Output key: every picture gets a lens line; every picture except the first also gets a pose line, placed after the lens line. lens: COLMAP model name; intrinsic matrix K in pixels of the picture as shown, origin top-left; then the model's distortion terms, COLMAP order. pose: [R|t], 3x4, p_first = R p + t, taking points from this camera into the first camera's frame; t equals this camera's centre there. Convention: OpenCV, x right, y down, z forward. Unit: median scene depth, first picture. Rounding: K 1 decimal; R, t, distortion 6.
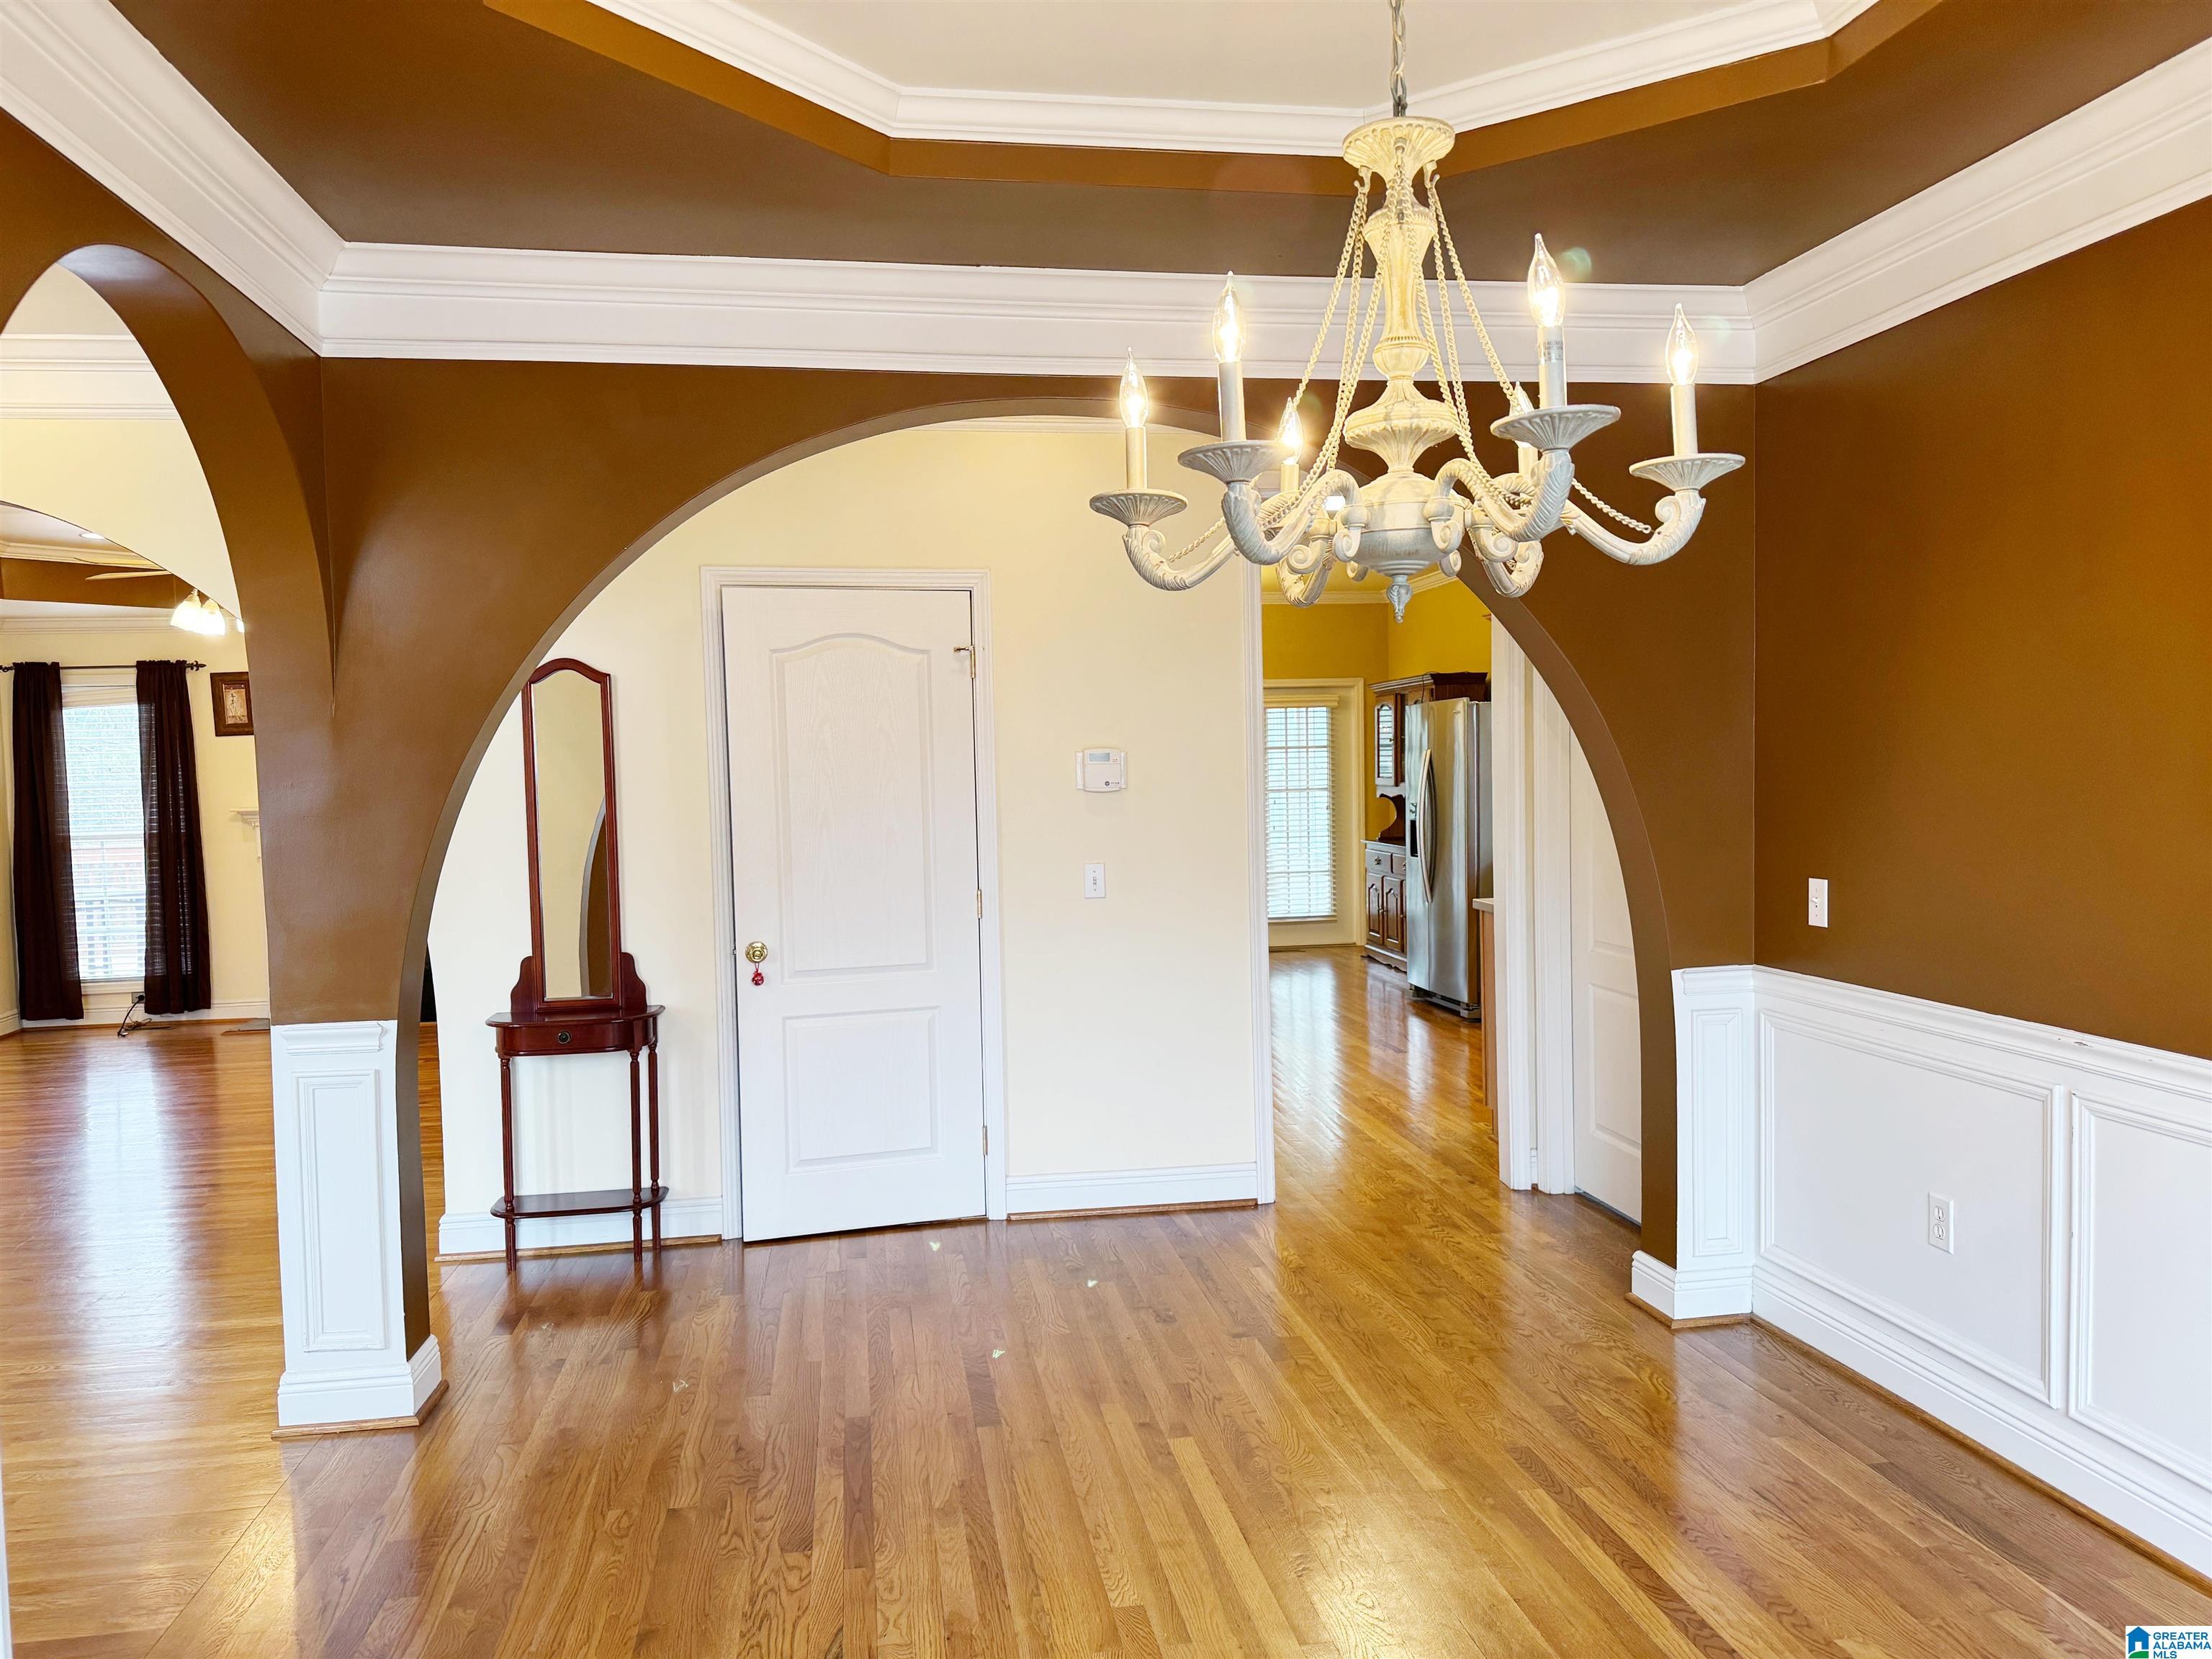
lens RADIAL K [[1556.9, 0, 1110.6], [0, 1556.9, 833.8], [0, 0, 1]] dist [0.141159, -0.190079]
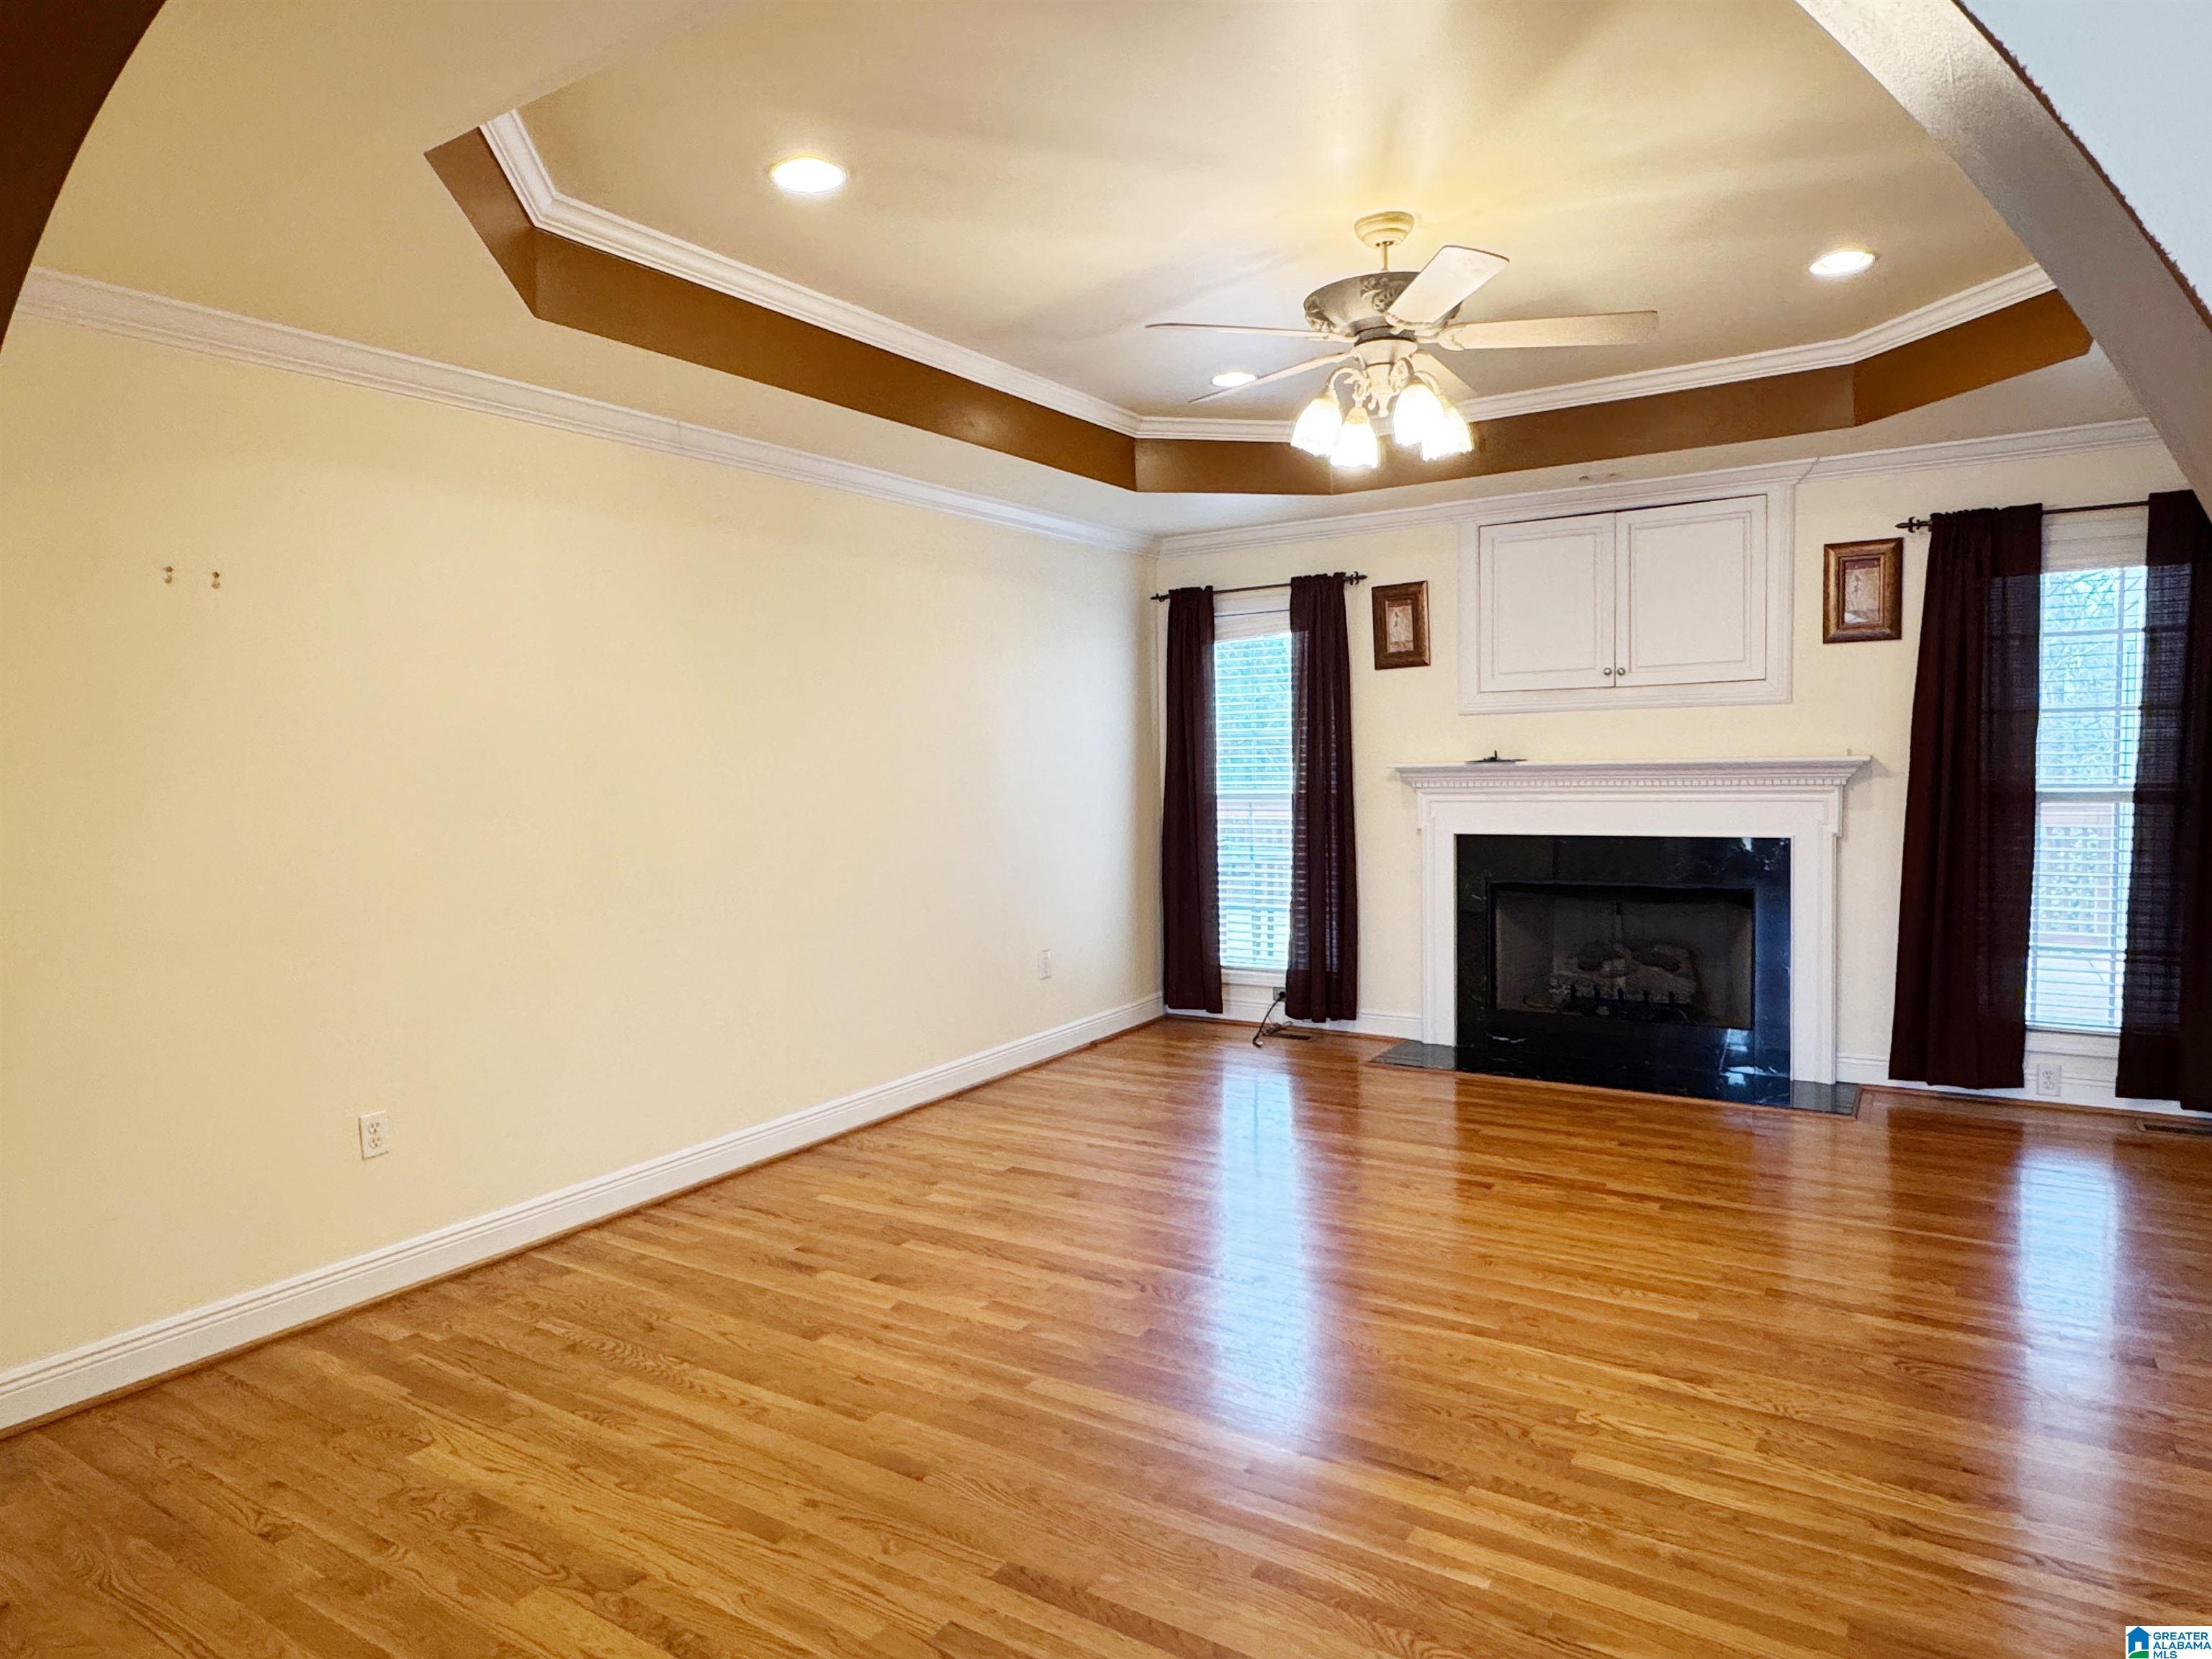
lens RADIAL K [[1316.5, 0, 1099.5], [0, 1316.5, 835.3], [0, 0, 1]] dist [-0.009670, 0.004126]
pose [[0.734498, 0.048392, -0.676883, -0.430745], [-0.026068, 0.998730, 0.043114, -0.009698], [0.678110, -0.014022, 0.734827, 0.848612]]
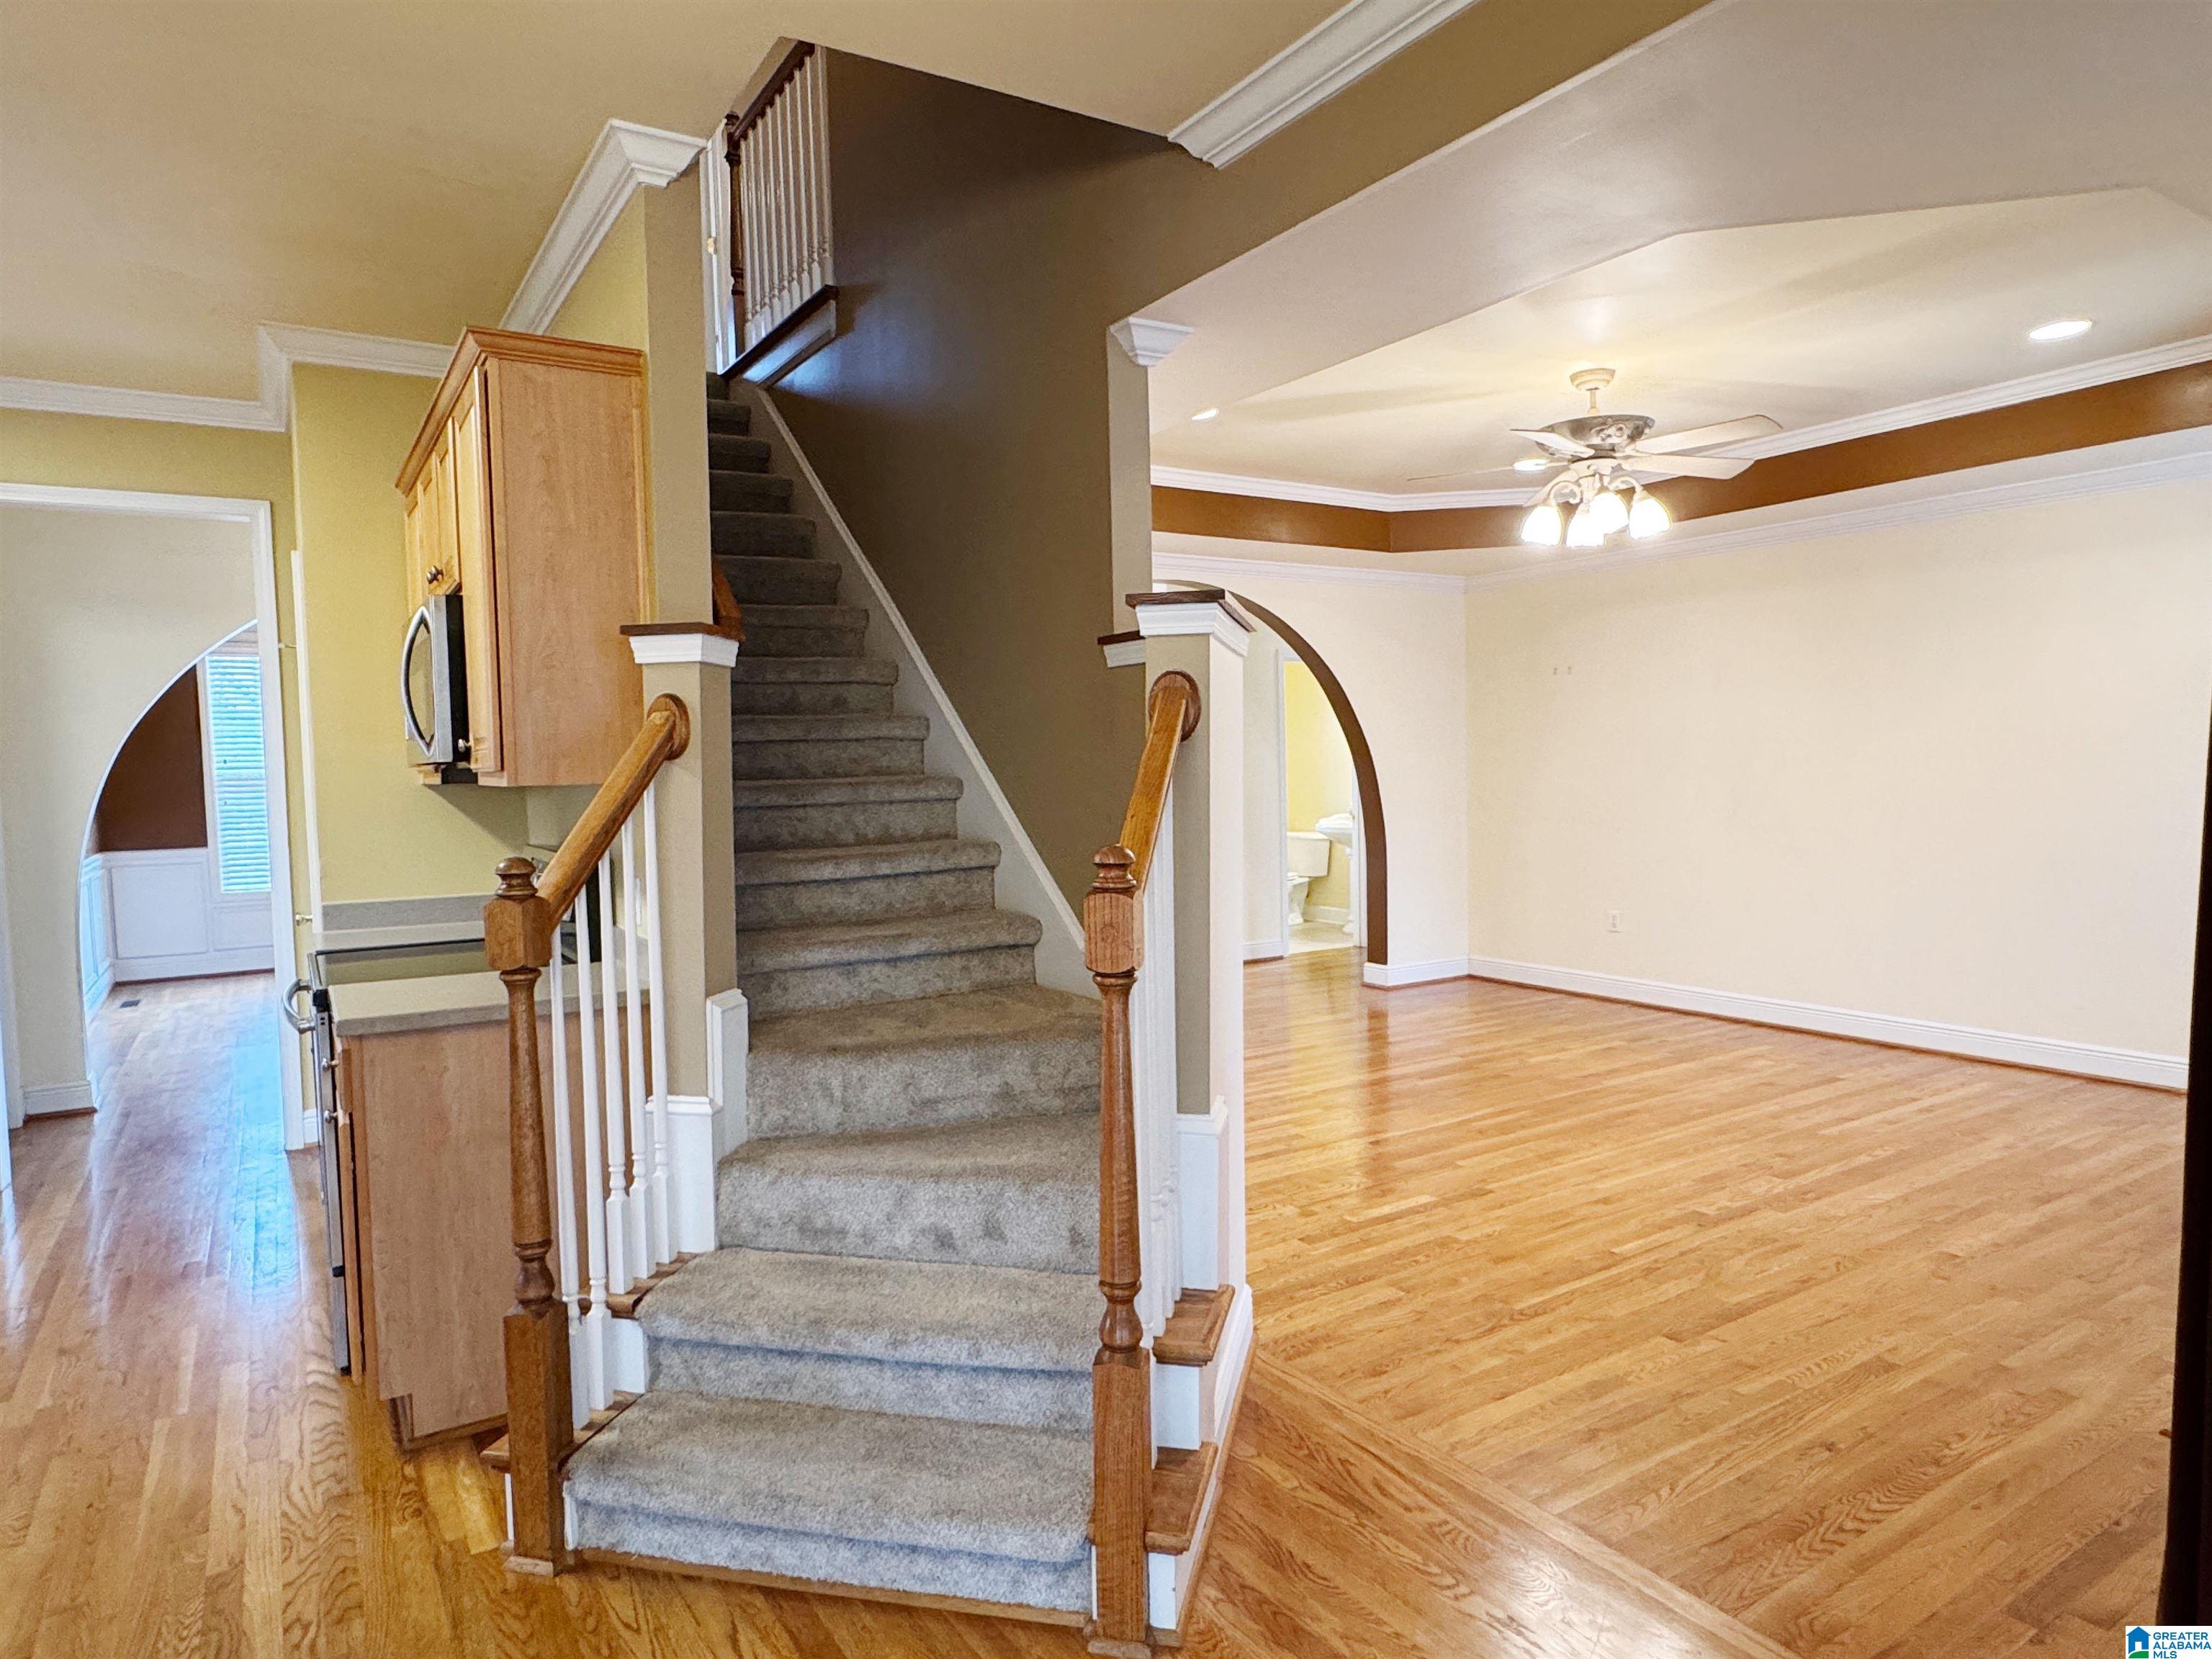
lens RADIAL K [[1316.5, 0, 1099.5], [0, 1316.5, 835.3], [0, 0, 1]] dist [-0.009670, 0.004126]
pose [[-0.922690, 0.064277, -0.380146, -0.093145], [0.024697, 0.993833, 0.108099, -0.079533], [0.384750, 0.090353, -0.918588, 2.197995]]
